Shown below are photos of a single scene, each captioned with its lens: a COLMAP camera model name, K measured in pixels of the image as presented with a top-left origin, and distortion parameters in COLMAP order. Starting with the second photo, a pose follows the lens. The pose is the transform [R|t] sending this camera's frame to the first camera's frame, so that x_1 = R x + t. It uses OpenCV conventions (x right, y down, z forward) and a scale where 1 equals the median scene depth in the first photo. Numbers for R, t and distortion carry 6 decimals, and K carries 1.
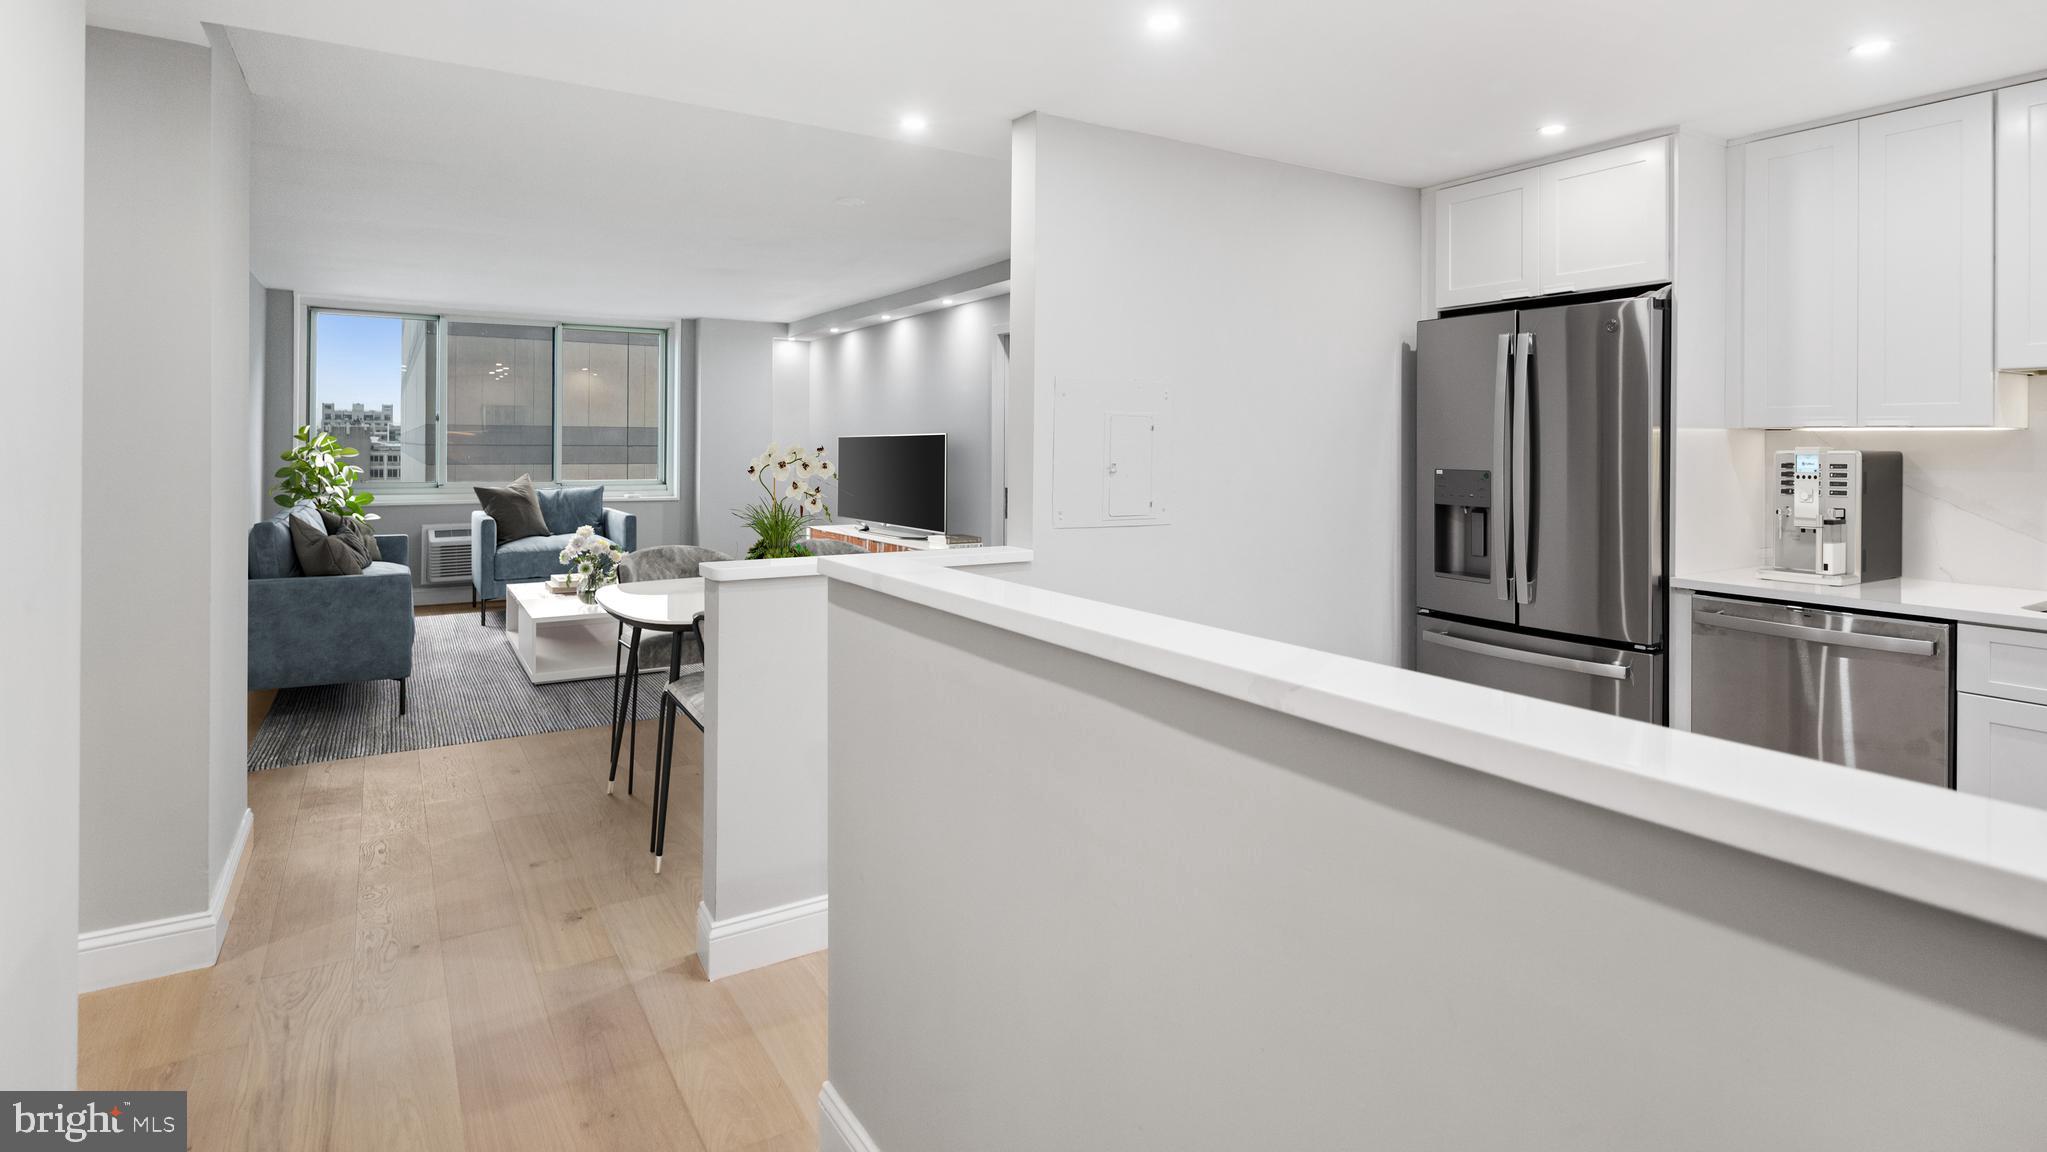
lens RADIAL K [[1033.9, 0, 1037.1], [0, 1033.9, 437.1], [0, 0, 1]] dist [-0.001145, -0.000836]
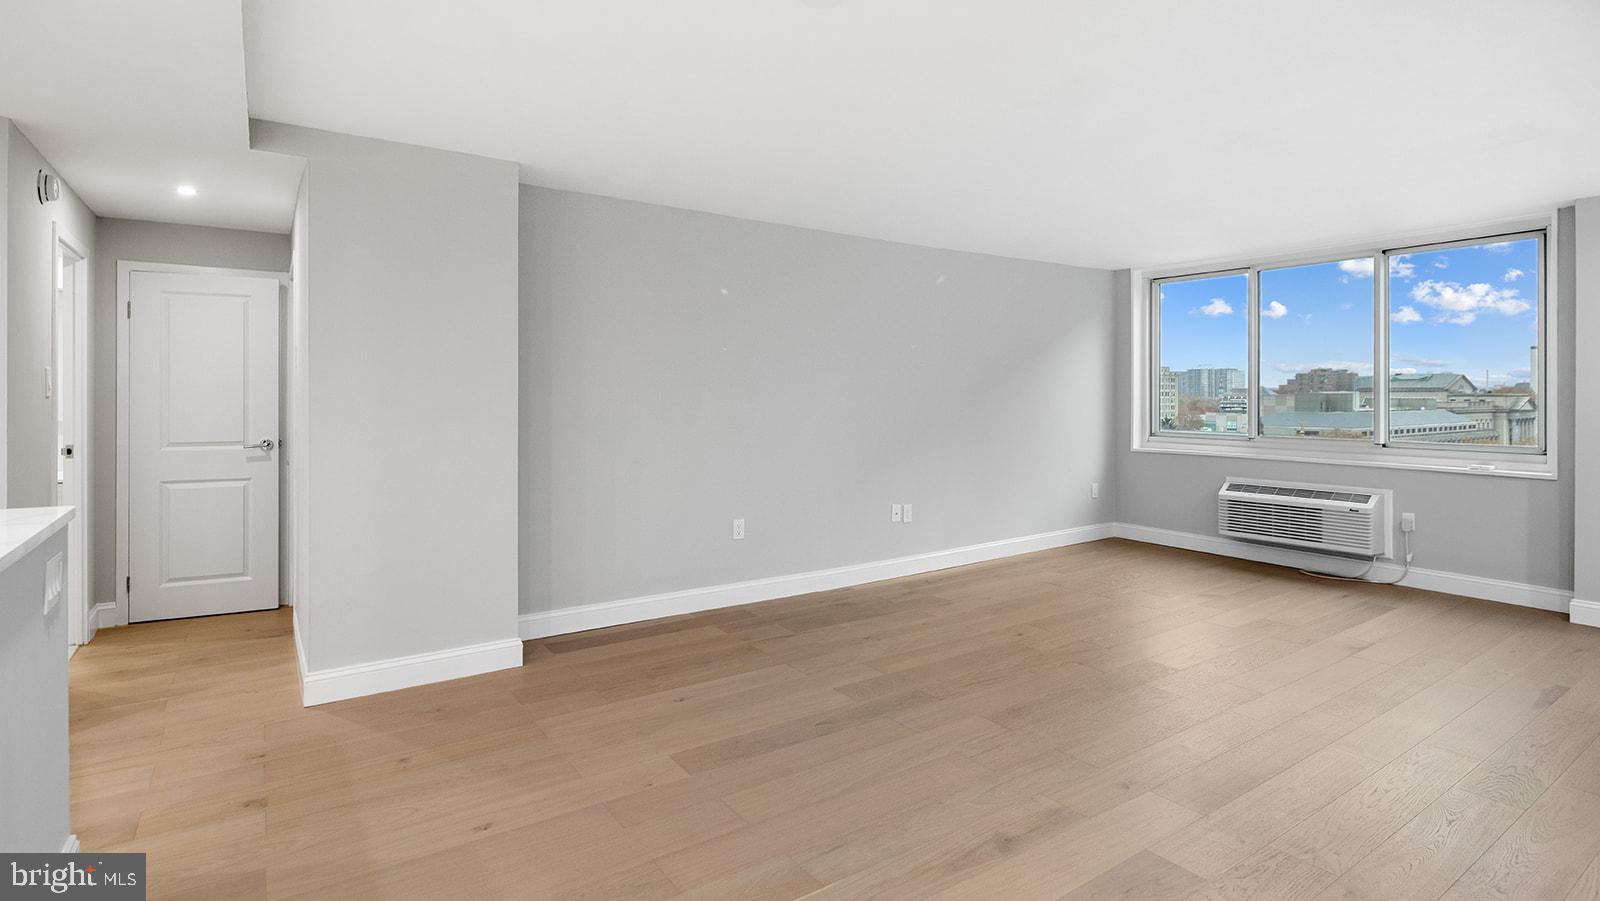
lens RADIAL K [[784.2, 0, 802.7], [0, 784.2, 396.2], [0, 0, 1]] dist [0.002234, 0.000330]
pose [[0.039080, -0.002479, -0.999233, 0.341264], [0.005749, 0.999981, -0.002256, 0.011917], [0.999220, -0.005657, 0.039094, 1.189938]]
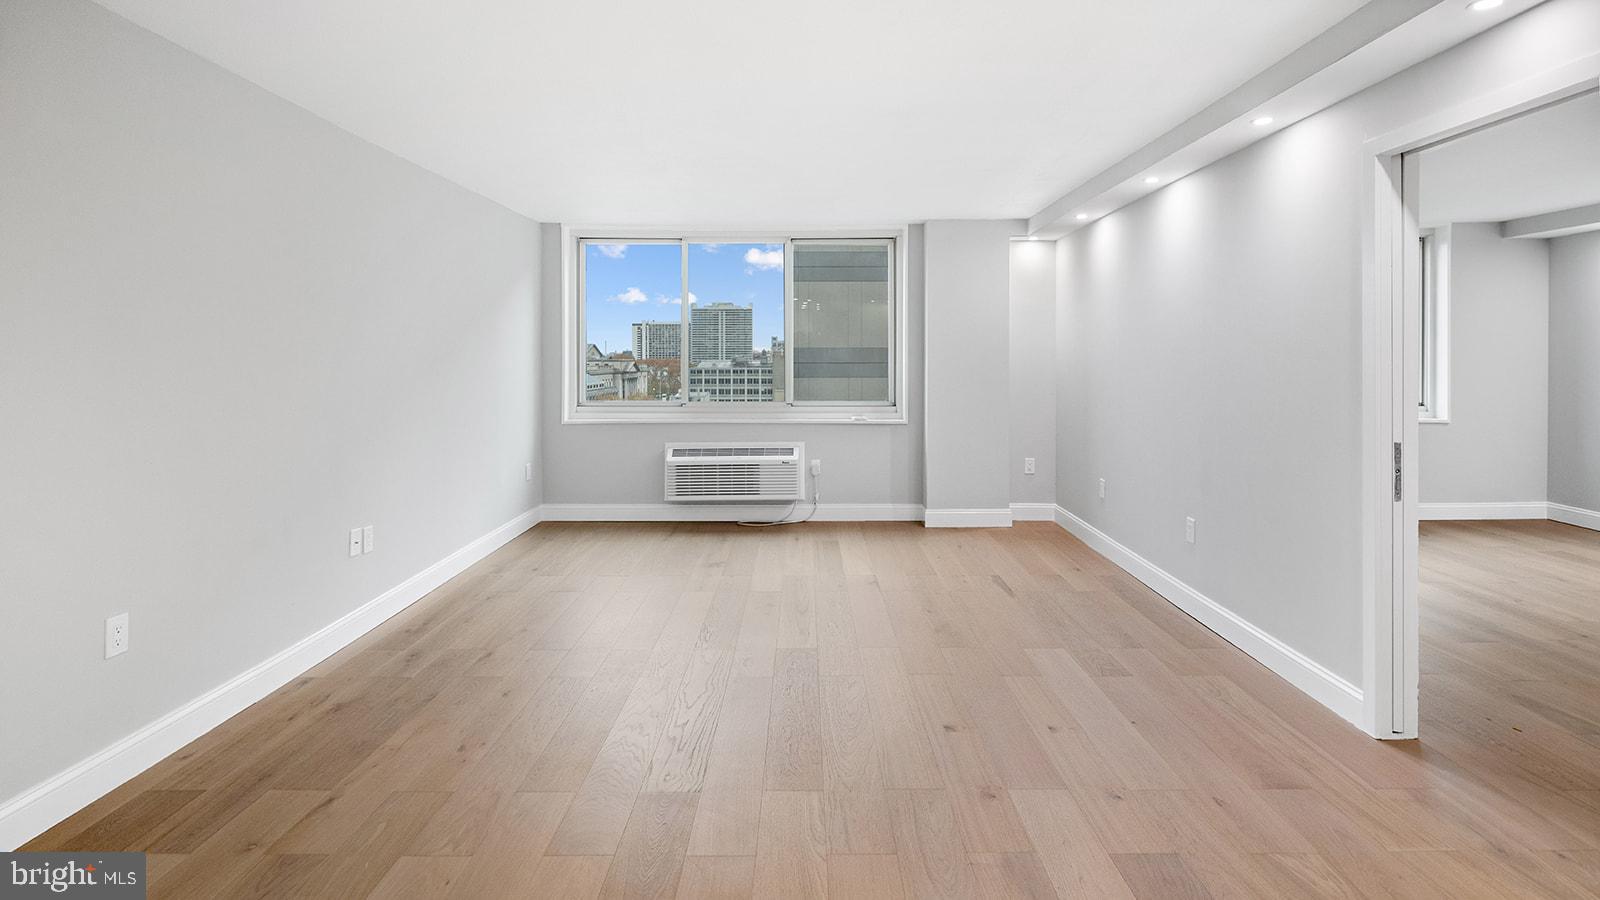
lens RADIAL K [[788.9, 0, 807.0], [0, 788.9, 352.9], [0, 0, 1]] dist [0.000332, -0.000386]
pose [[0.845477, -0.011129, -0.533896, -0.123715], [0.009389, 0.999938, -0.005976, 0.004675], [0.533929, 0.000040, 0.845529, 0.888284]]
